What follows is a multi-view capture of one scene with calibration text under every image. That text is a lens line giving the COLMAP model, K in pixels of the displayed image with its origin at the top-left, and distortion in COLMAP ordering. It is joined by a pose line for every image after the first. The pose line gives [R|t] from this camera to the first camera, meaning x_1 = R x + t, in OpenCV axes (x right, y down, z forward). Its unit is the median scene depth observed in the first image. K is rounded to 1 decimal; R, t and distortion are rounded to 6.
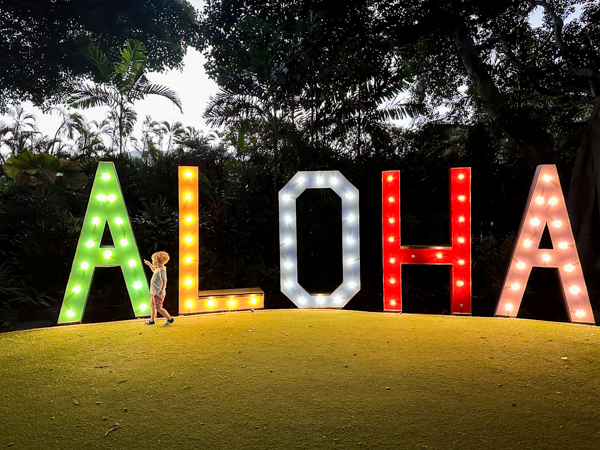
lens RADIAL K [[407.5, 0, 301.3], [0, 407.5, 223.2], [0, 0, 1]] dist [0.055354, -0.025096]
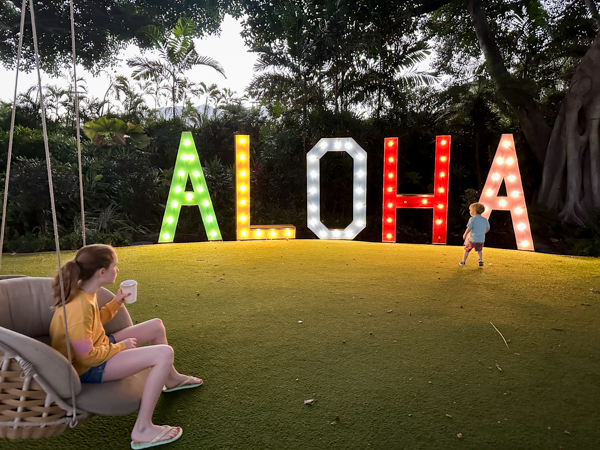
lens RADIAL K [[407.5, 0, 299.4], [0, 407.5, 226.4], [0, 0, 1]] dist [0.055354, -0.025096]
pose [[0.997162, 0.017192, -0.073298, 0.023097], [-0.009086, 0.993944, 0.109515, 0.015213], [0.074737, -0.108539, 0.991279, -0.371210]]
